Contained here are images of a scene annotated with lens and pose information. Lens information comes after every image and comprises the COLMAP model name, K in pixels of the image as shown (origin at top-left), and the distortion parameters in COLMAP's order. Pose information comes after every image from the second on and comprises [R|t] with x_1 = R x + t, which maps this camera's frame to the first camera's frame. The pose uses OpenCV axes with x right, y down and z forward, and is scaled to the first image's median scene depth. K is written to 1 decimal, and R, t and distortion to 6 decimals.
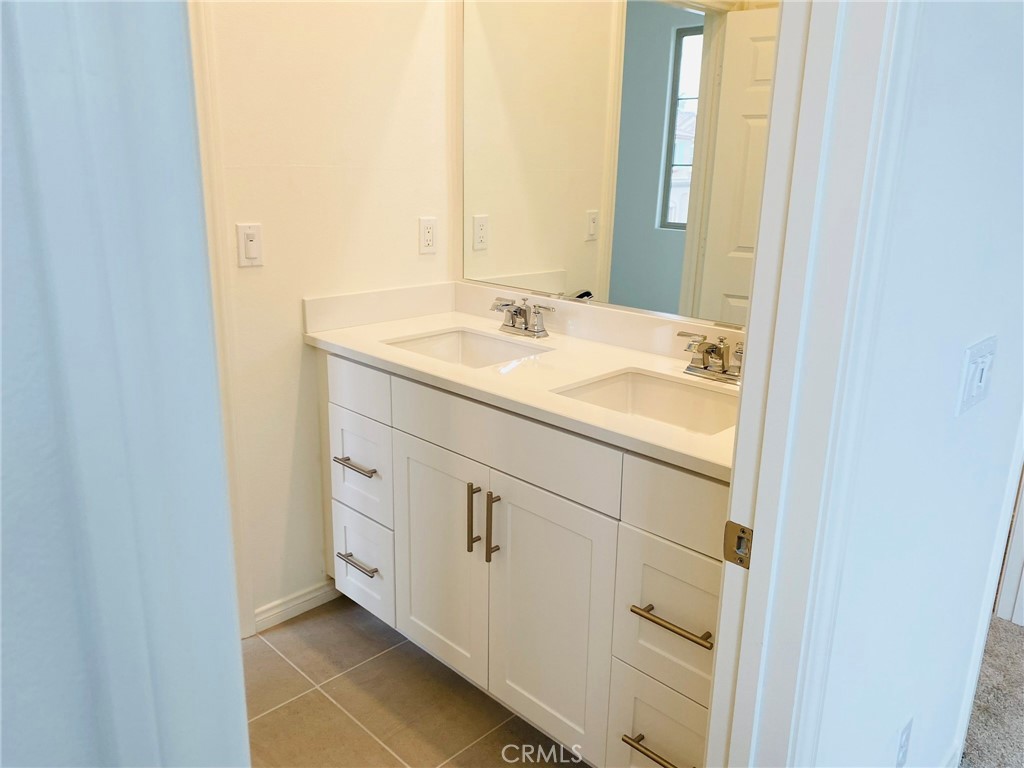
lens RADIAL K [[775.2, 0, 517.9], [0, 775.2, 357.1], [0, 0, 1]] dist [0.055911, -0.069016]
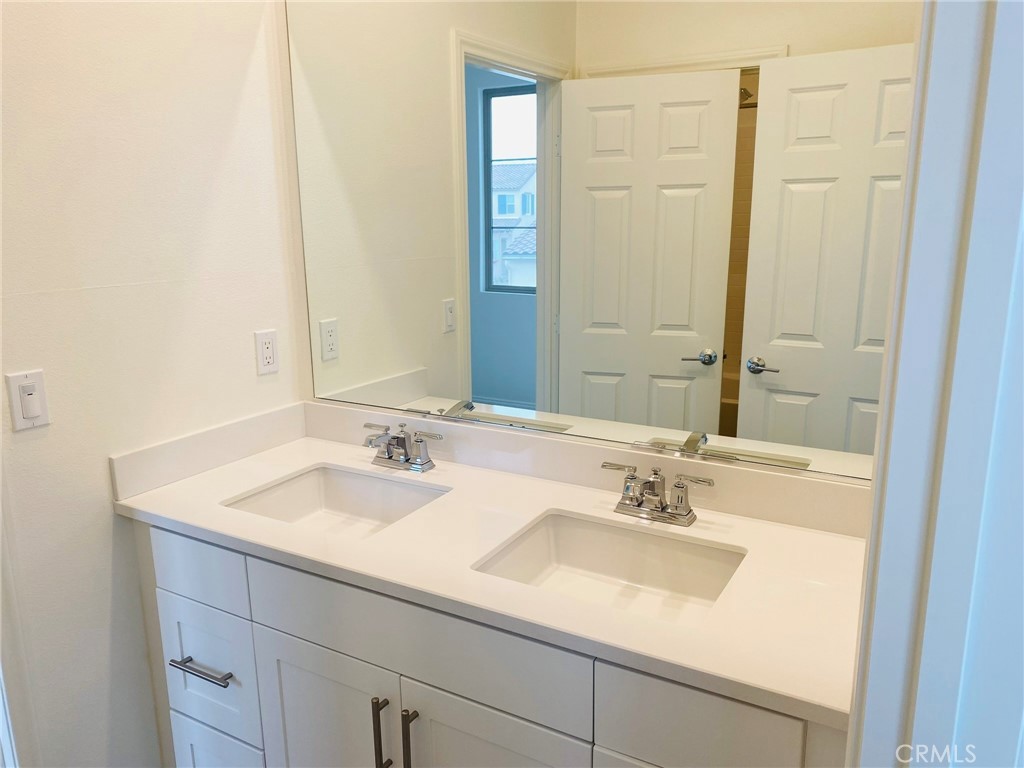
lens RADIAL K [[775.2, 0, 512.9], [0, 775.2, 379.0], [0, 0, 1]] dist [0.055911, -0.069016]
pose [[0.968851, -0.083461, 0.233159, -0.065956], [0.091650, 0.995490, -0.024493, -0.094119], [-0.230063, 0.045099, 0.972130, 0.163078]]
